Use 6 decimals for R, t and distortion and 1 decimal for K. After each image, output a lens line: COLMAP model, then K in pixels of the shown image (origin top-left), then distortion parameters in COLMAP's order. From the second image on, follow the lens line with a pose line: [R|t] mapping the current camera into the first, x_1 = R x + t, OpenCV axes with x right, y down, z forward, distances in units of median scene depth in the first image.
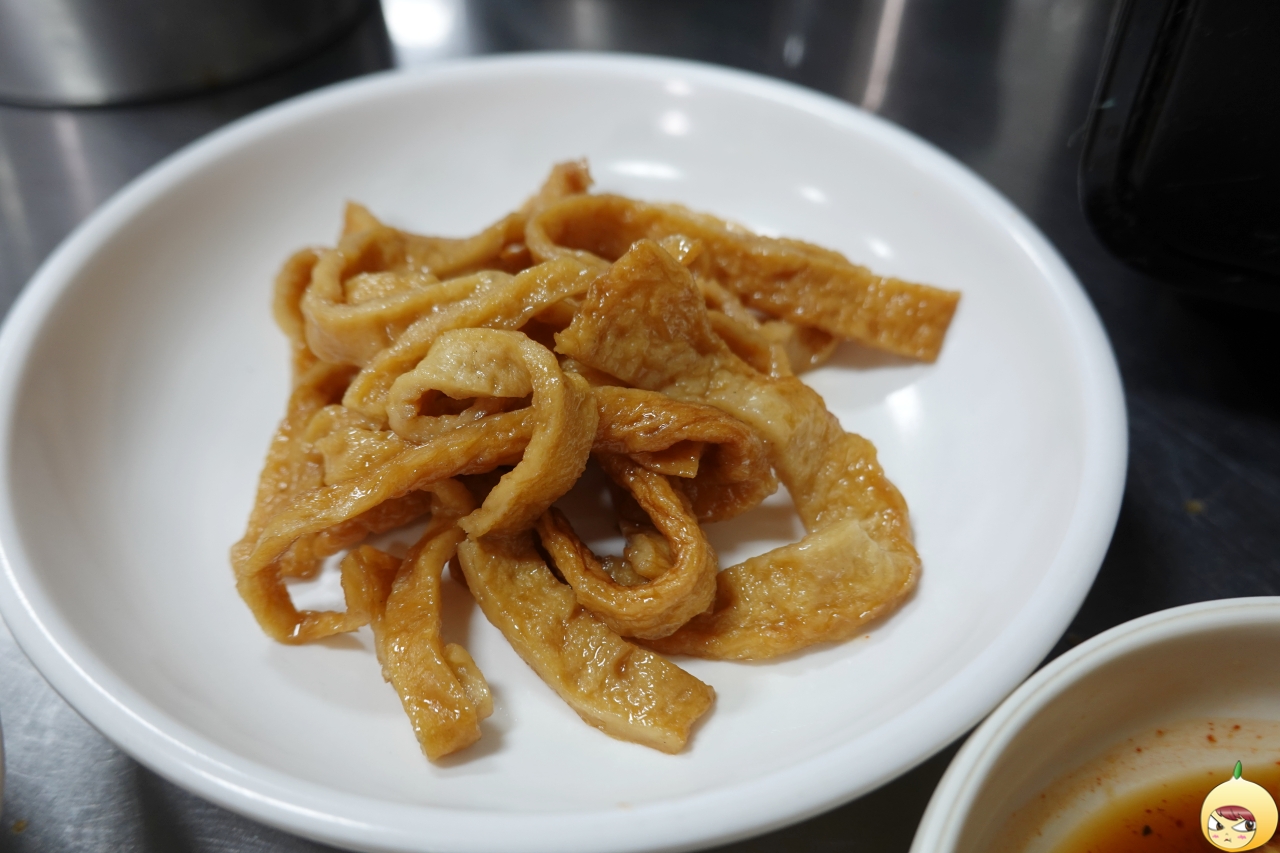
lens RADIAL K [[1184.1, 0, 640.0], [0, 1184.1, 426.5], [0, 0, 1]] dist [0.044375, 0.000754]
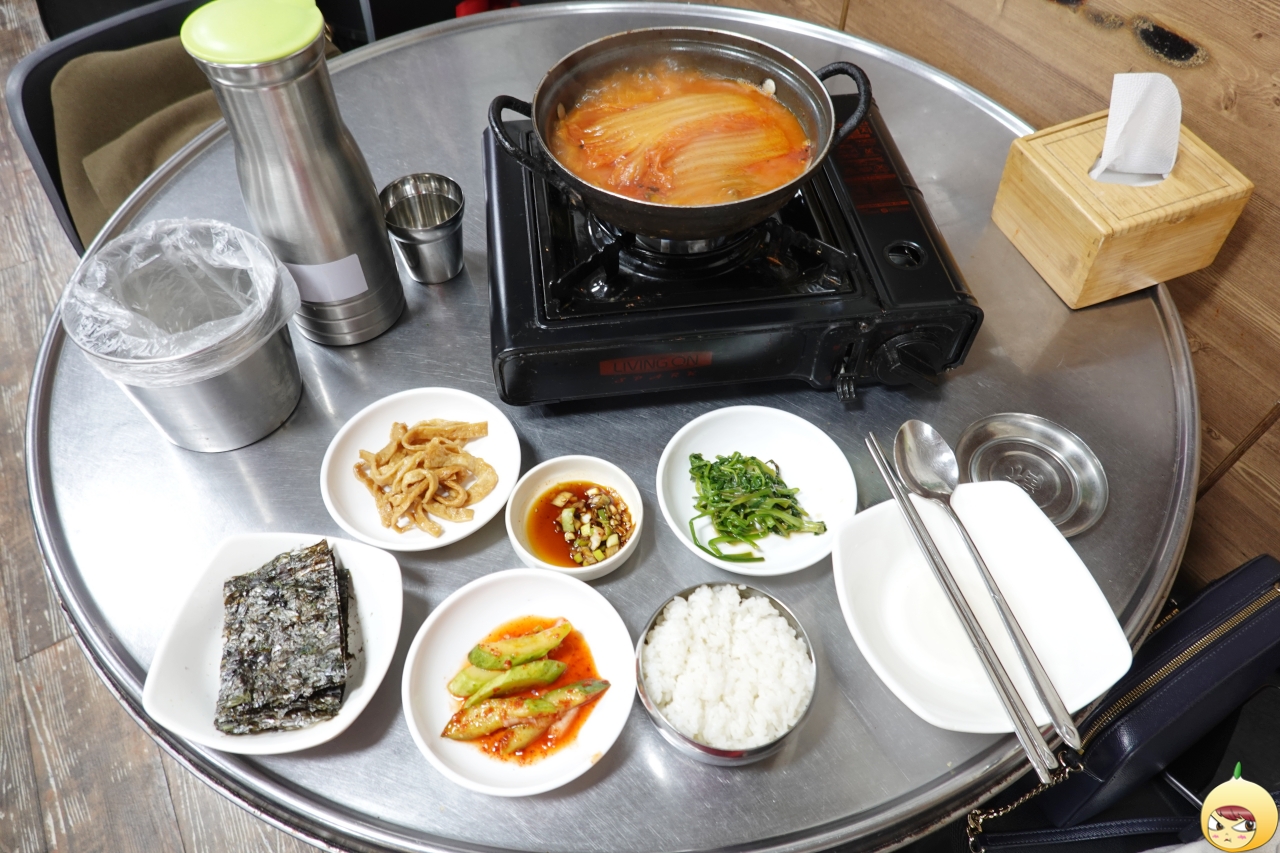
lens RADIAL K [[841.6, 0, 640.0], [0, 841.6, 426.5], [0, 0, 1]] dist [0.004285, 0.000723]
pose [[0.871557, -0.390680, 0.296239, -0.290552], [0.349849, 0.918856, 0.182507, -0.627215], [-0.343503, -0.055426, 0.937515, -3.170807]]
